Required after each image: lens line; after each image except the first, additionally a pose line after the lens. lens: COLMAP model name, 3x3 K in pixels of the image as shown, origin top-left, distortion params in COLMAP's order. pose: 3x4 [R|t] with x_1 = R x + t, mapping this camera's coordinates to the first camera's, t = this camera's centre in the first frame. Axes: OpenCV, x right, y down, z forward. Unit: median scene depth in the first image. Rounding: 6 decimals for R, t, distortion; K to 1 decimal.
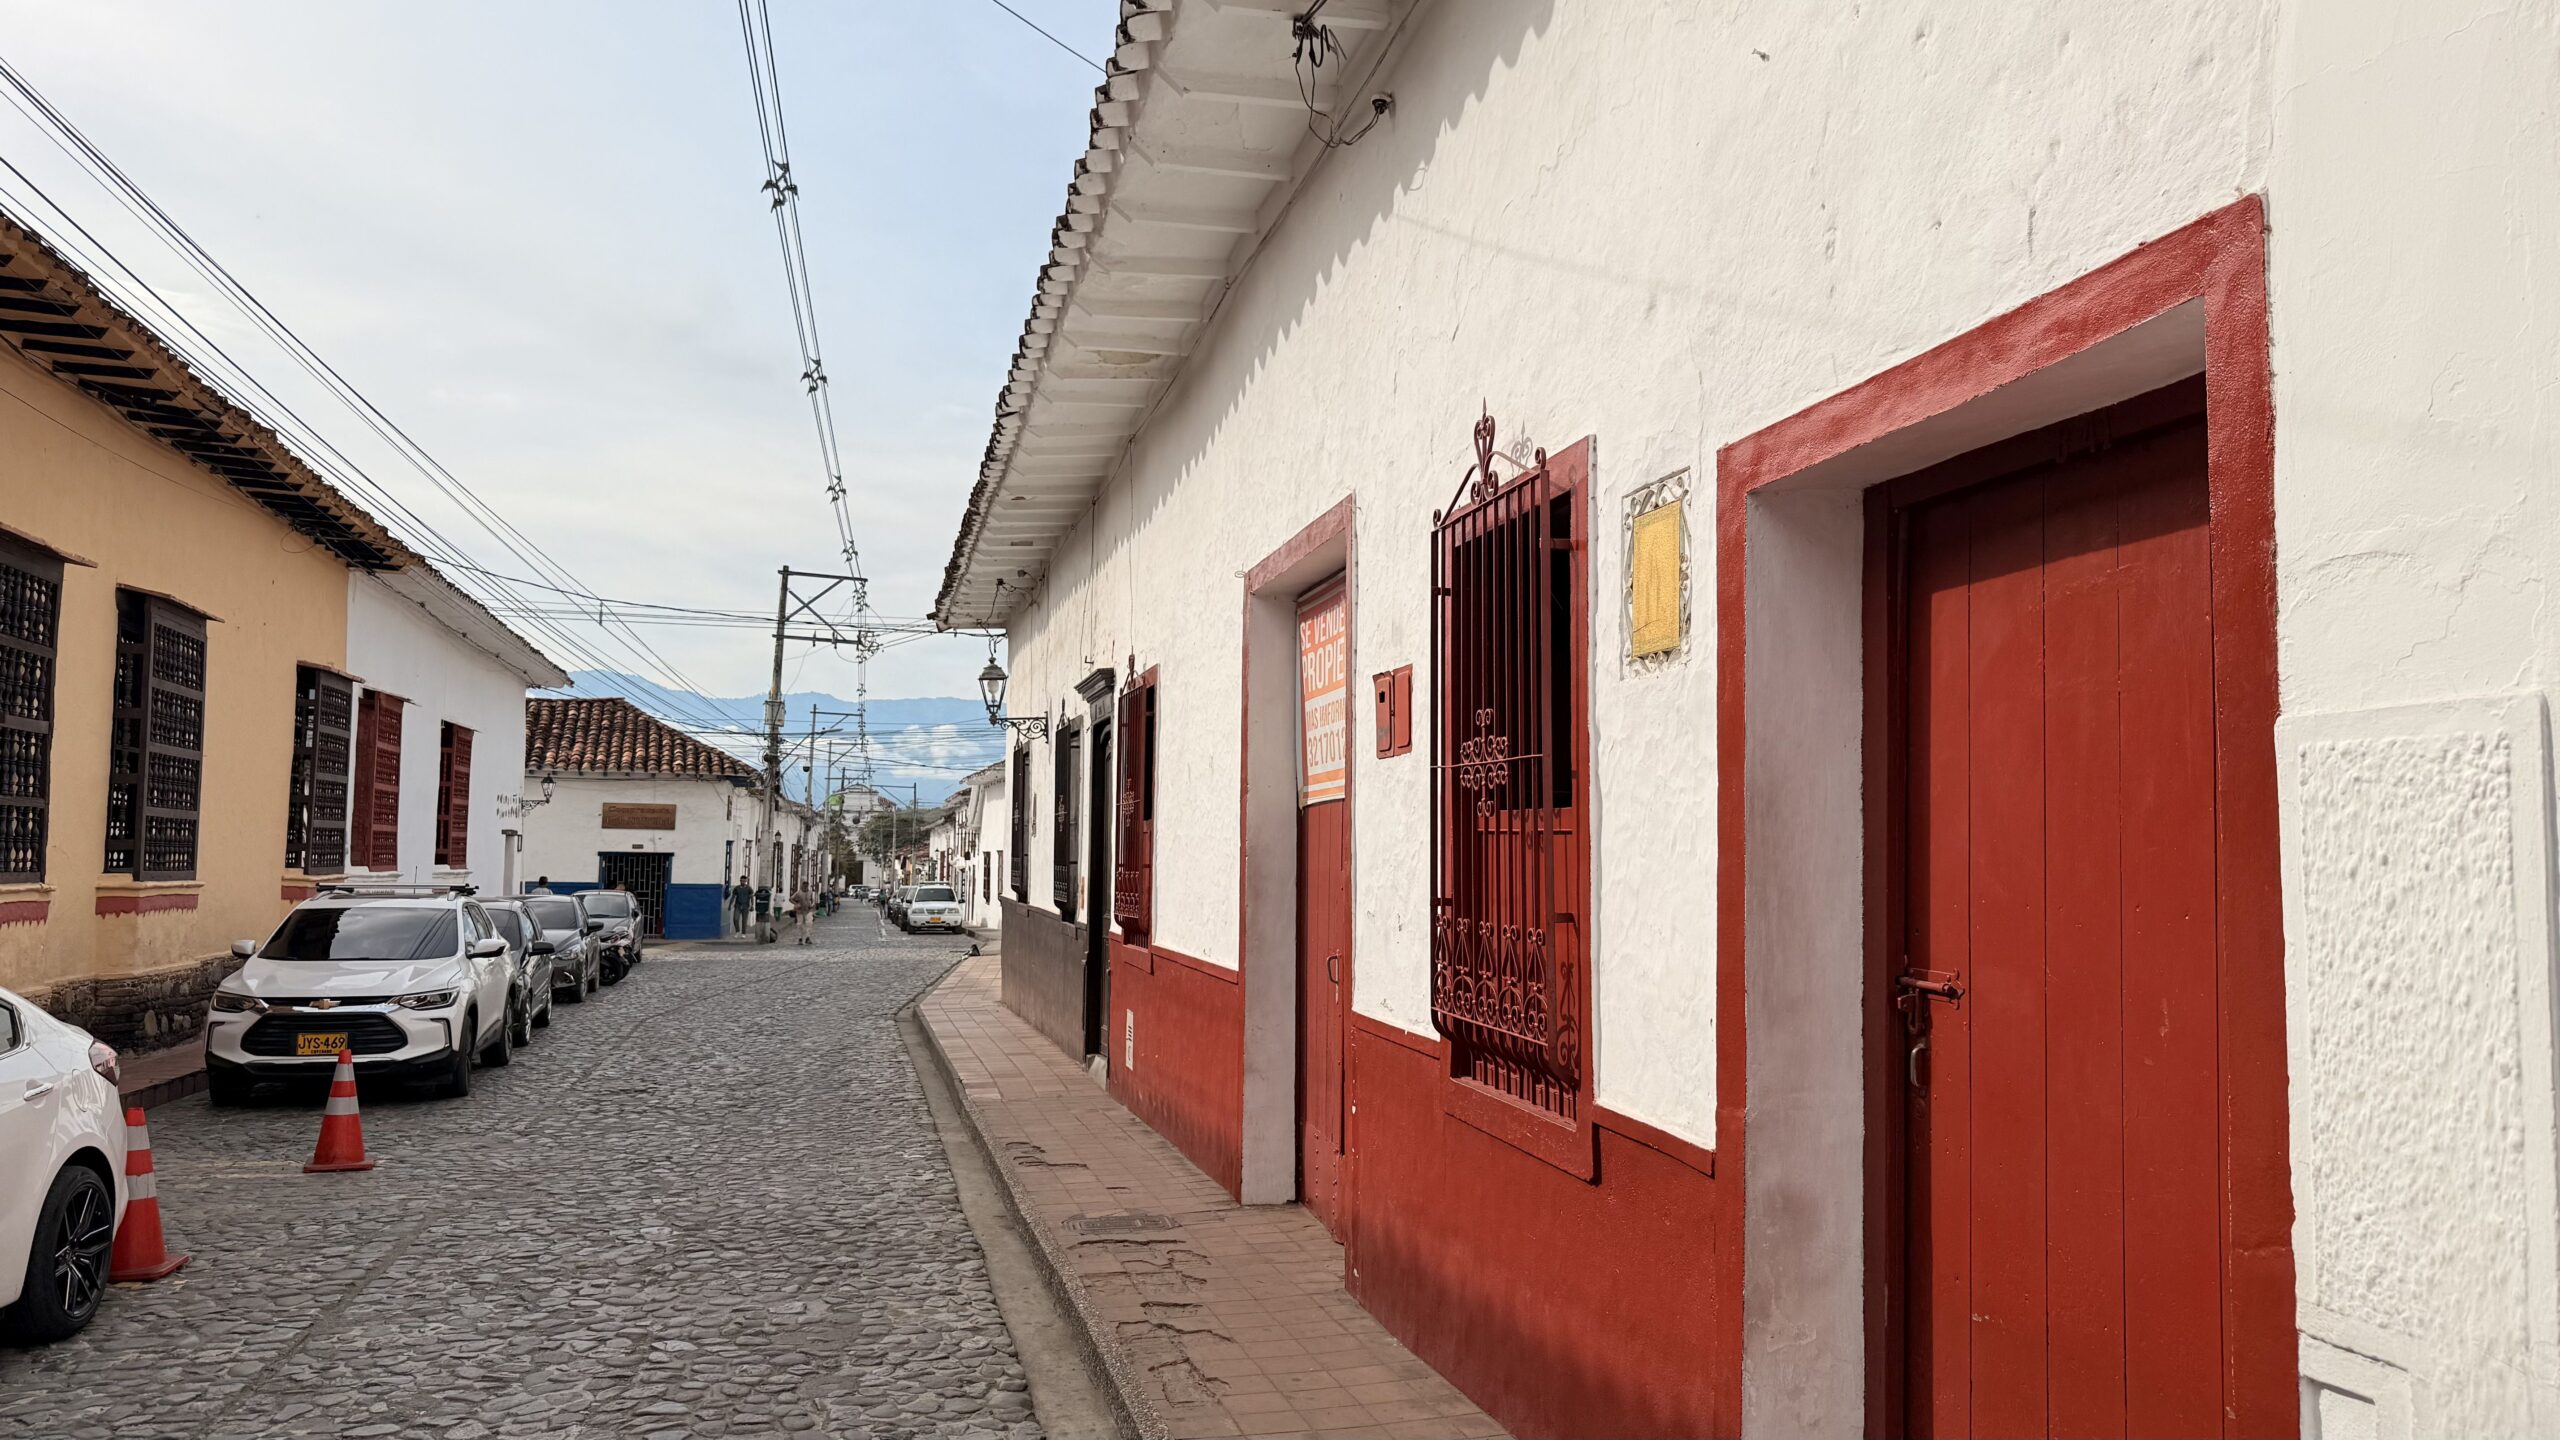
lens RADIAL K [[1741.3, 0, 1270.5], [0, 1741.3, 762.6], [0, 0, 1]] dist [0.088474, -0.124550]
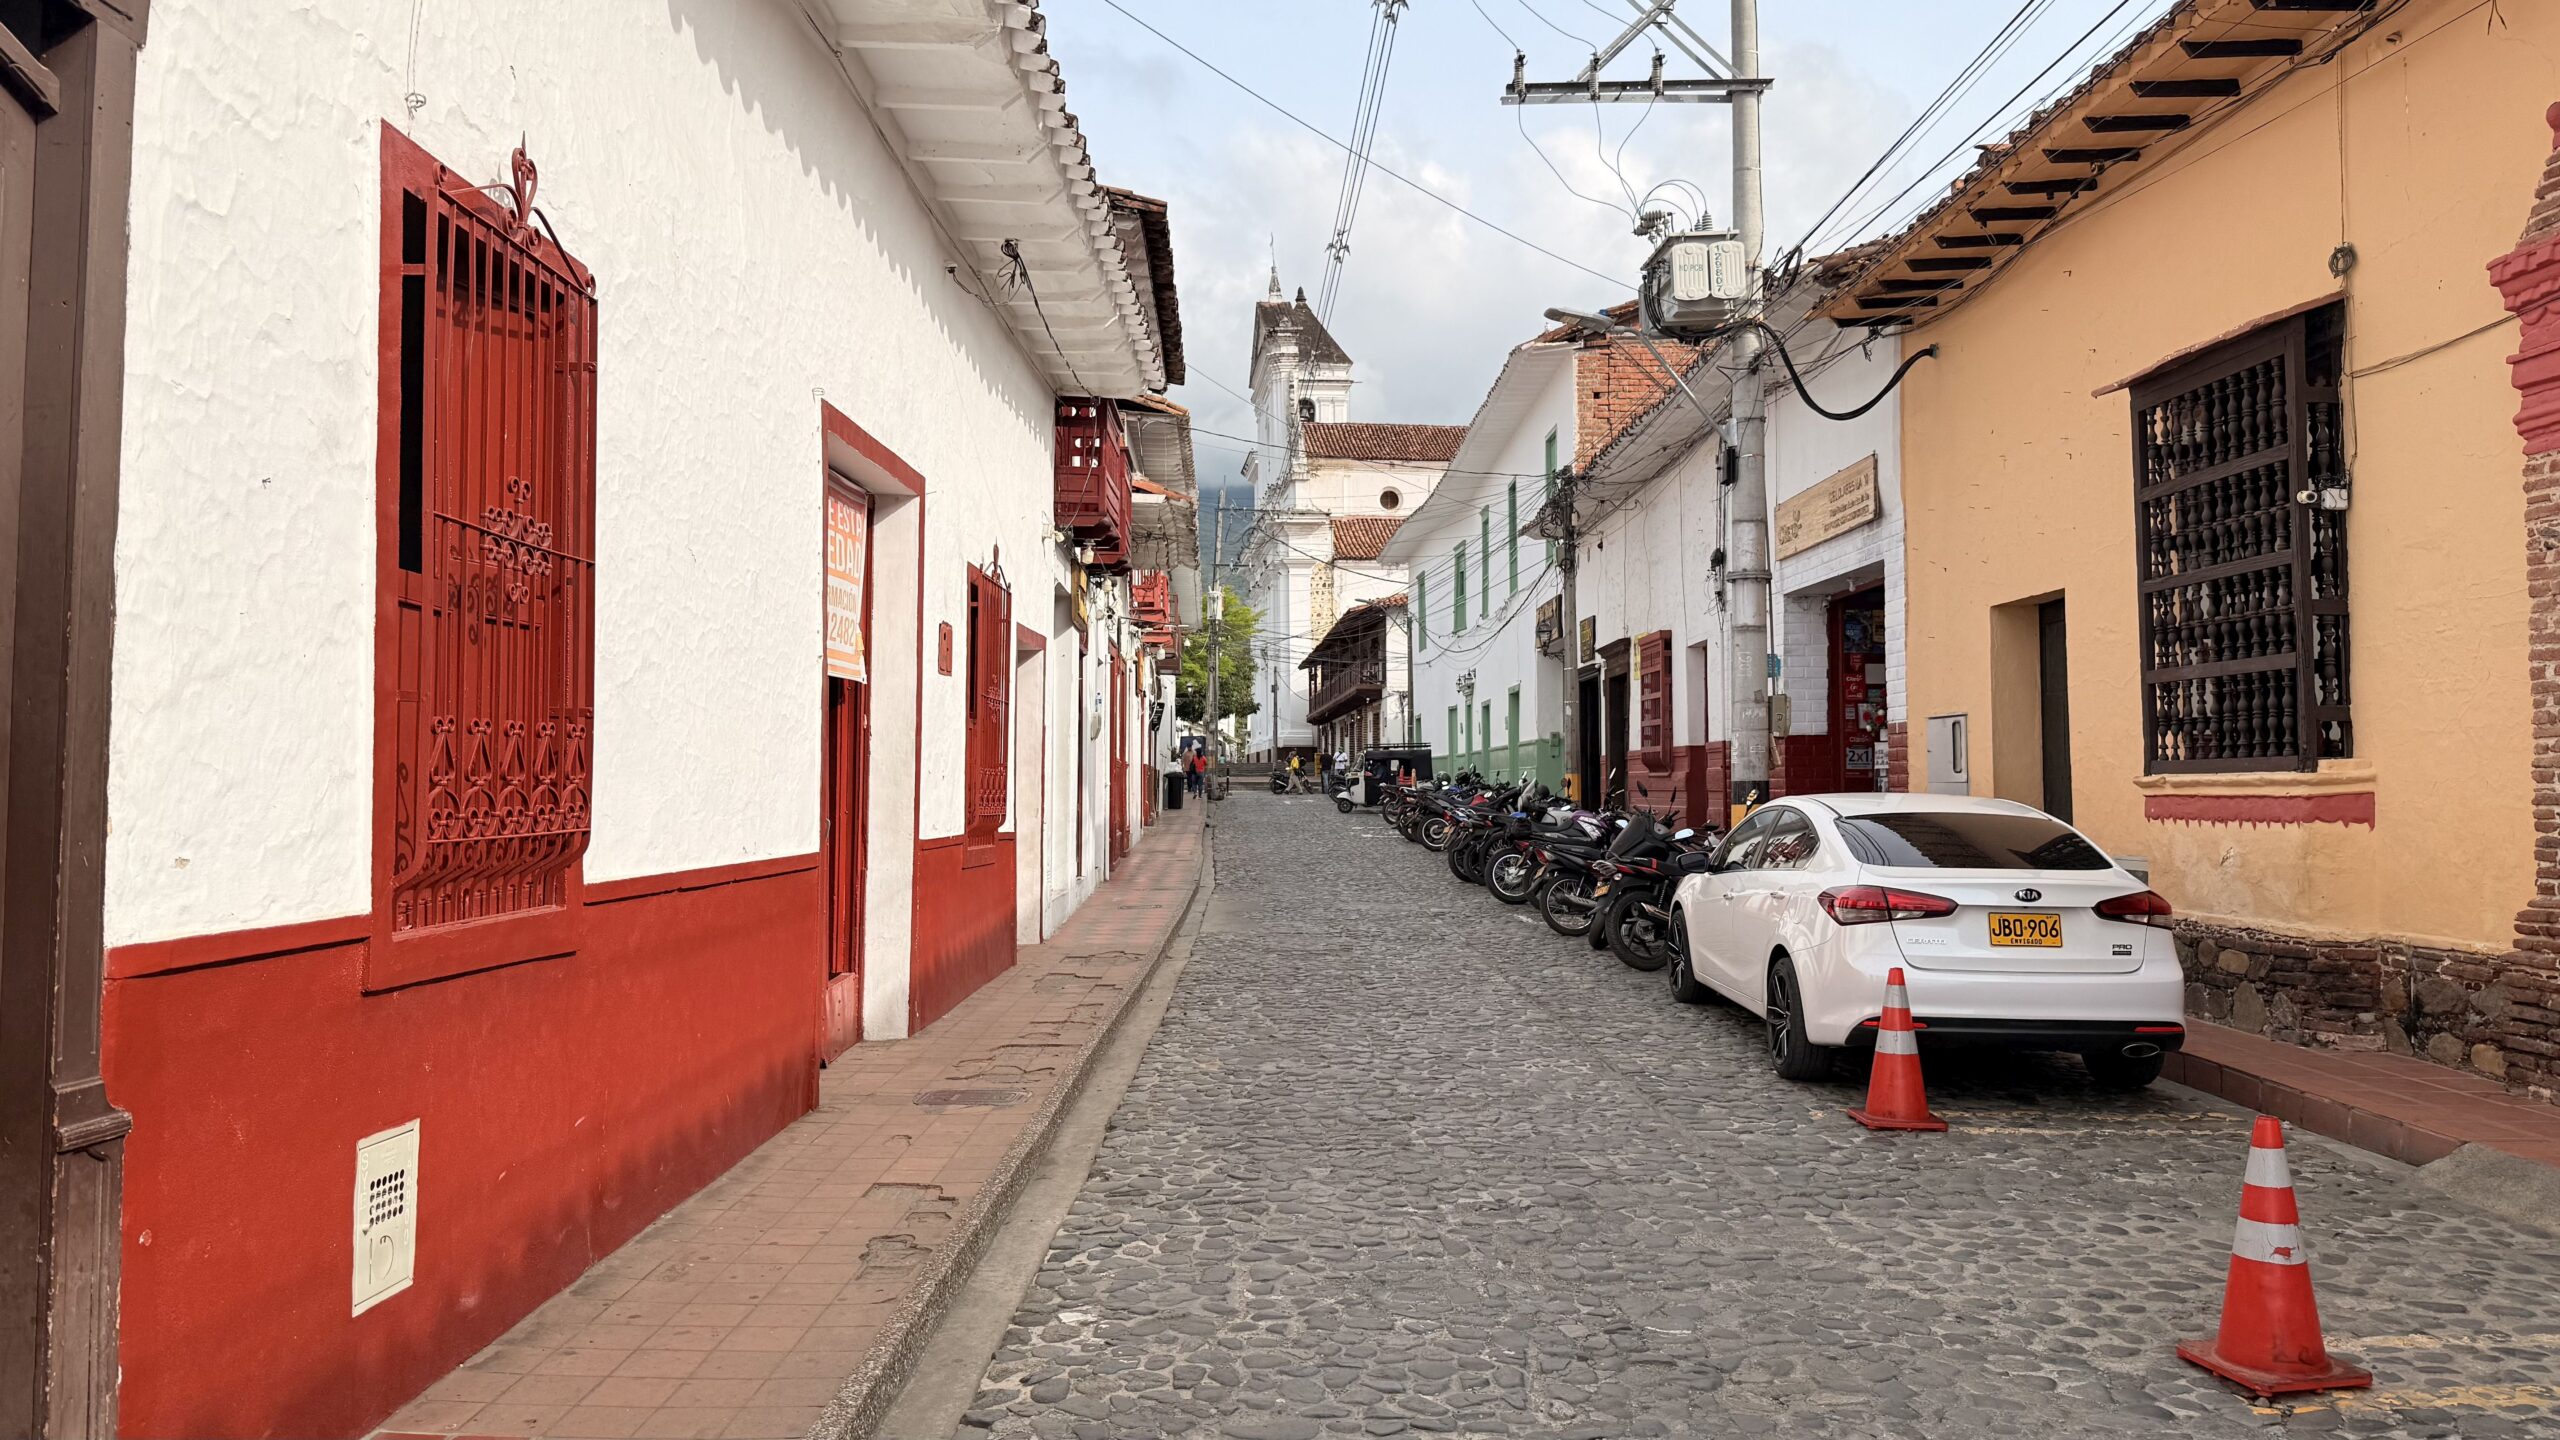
lens RADIAL K [[1759.9, 0, 1278.9], [0, 1759.9, 731.0], [0, 0, 1]] dist [0.095326, -0.113277]
pose [[-0.969375, -0.010312, 0.245370, -0.787911], [-0.030317, 0.996501, -0.077892, 0.205536], [-0.243708, -0.082945, -0.966295, 3.081887]]
